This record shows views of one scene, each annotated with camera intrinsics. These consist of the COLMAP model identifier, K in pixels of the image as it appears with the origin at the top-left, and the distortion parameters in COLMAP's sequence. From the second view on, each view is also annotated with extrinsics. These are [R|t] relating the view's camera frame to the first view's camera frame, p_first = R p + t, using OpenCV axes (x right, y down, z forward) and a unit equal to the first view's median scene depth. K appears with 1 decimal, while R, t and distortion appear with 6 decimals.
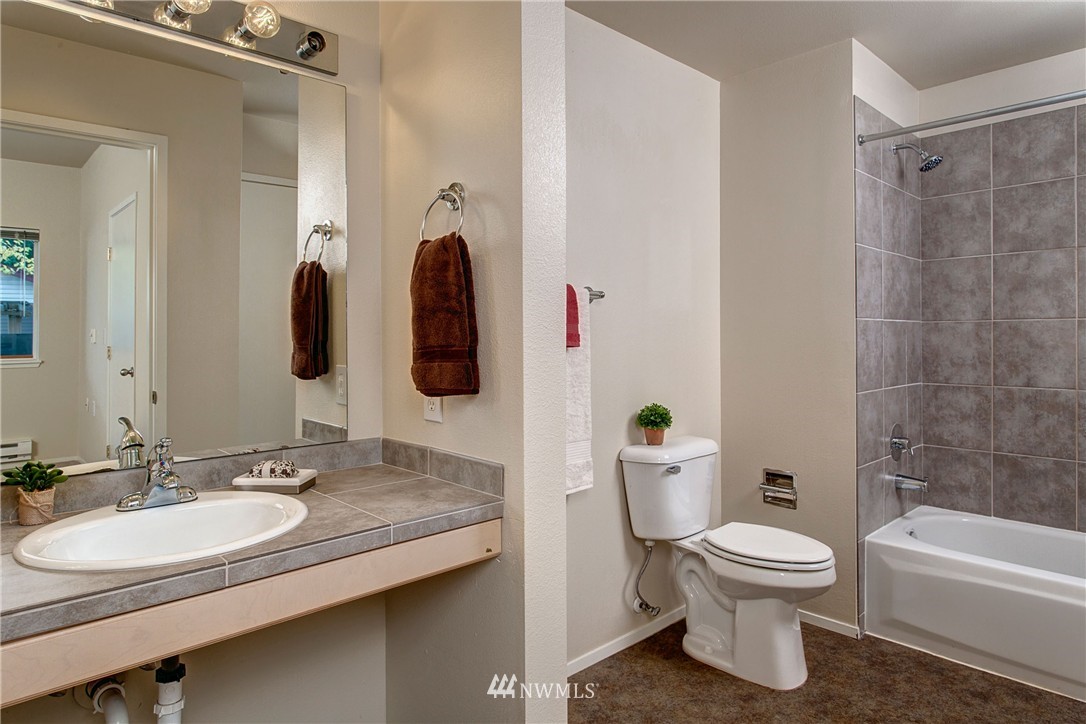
lens RADIAL K [[643.4, 0, 546.6], [0, 643.4, 334.7], [0, 0, 1]] dist [-0.007746, -0.001534]
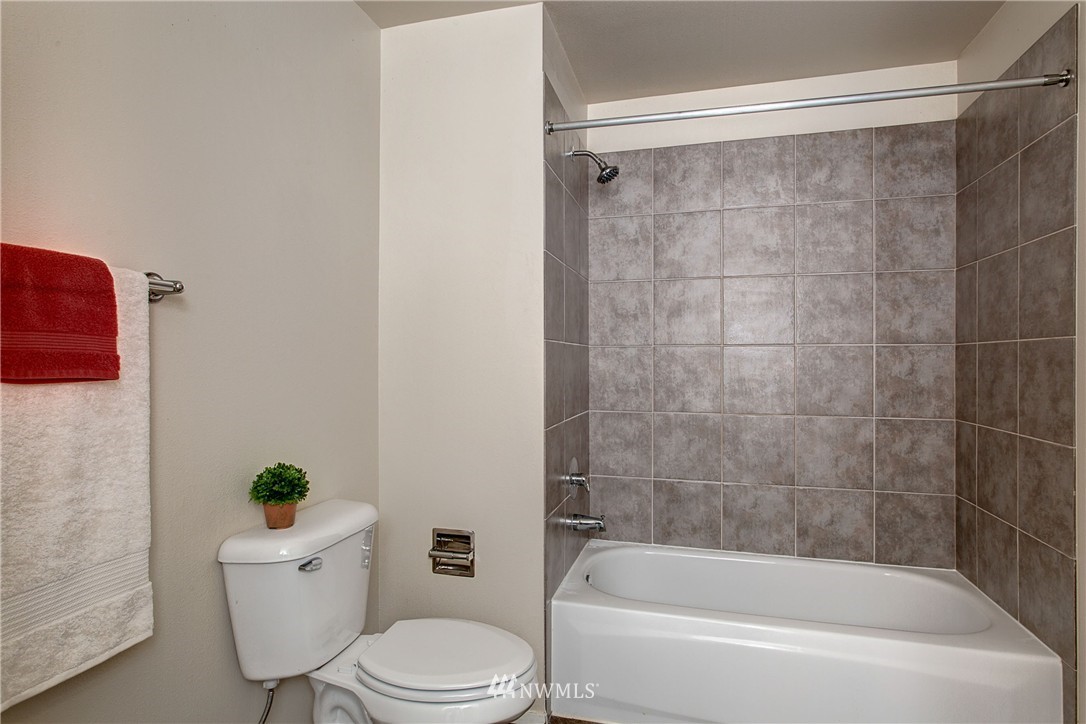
lens RADIAL K [[619.4, 0, 544.6], [0, 619.4, 363.6], [0, 0, 1]] dist [-0.000864, 0.000577]
pose [[0.859453, 0.003297, 0.511205, 0.063981], [-0.007866, 0.999946, 0.006776, -0.000099], [-0.511155, -0.009845, 0.859432, 0.273654]]
